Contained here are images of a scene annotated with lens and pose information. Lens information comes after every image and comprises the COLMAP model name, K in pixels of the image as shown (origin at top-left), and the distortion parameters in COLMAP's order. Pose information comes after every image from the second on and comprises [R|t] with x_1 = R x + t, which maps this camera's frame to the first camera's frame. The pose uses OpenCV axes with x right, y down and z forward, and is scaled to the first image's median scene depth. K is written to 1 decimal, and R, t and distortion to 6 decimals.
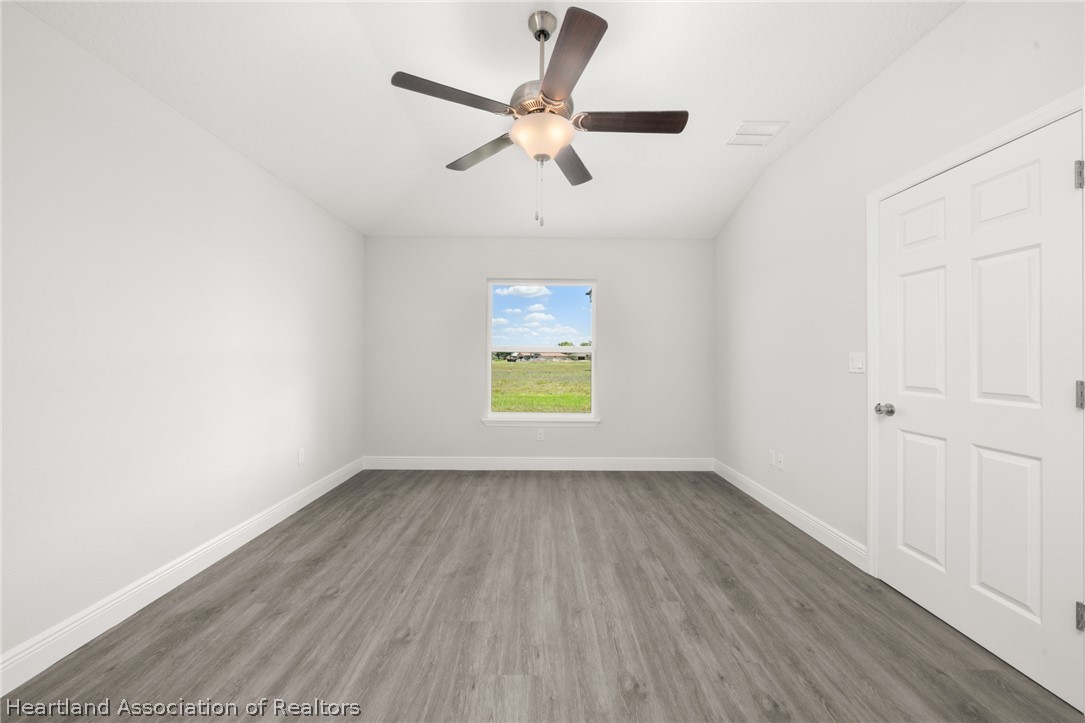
lens RADIAL K [[397.8, 0, 542.5], [0, 397.8, 361.5], [0, 0, 1]] dist [-0.001558, -0.000285]
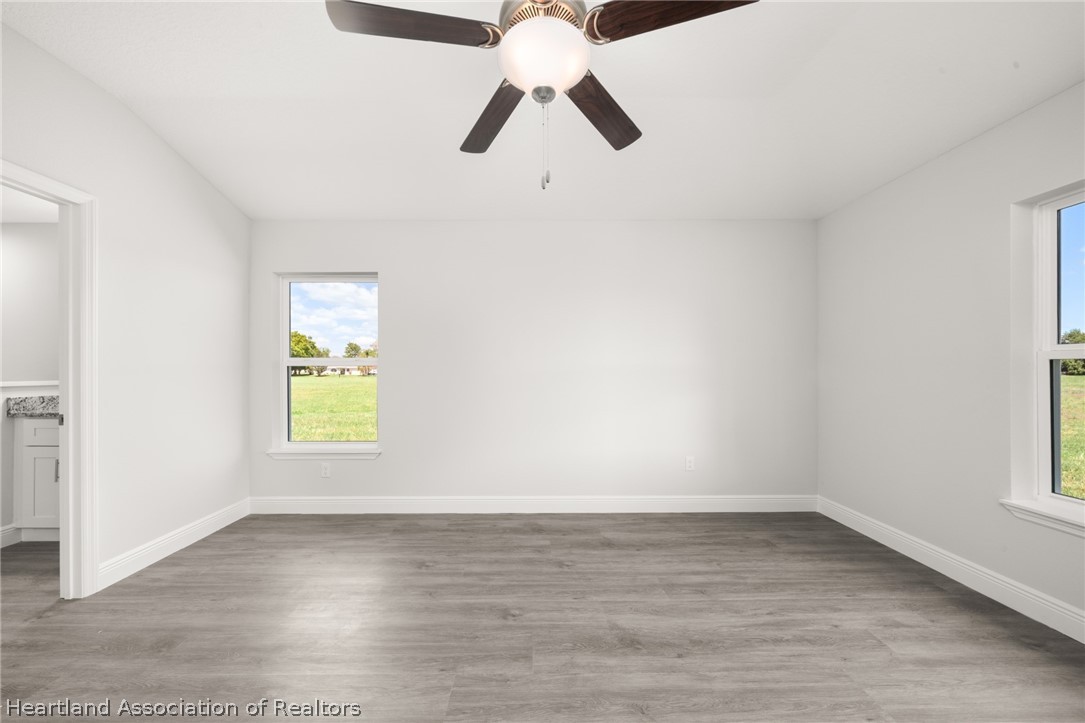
lens RADIAL K [[369.8, 0, 541.0], [0, 369.8, 336.6], [0, 0, 1]] dist [-0.004423, -0.000149]
pose [[0.020142, -0.095974, -0.995180, 0.610369], [-0.011751, 0.995290, -0.096223, -0.008520], [0.999728, 0.013633, 0.018919, 0.802211]]
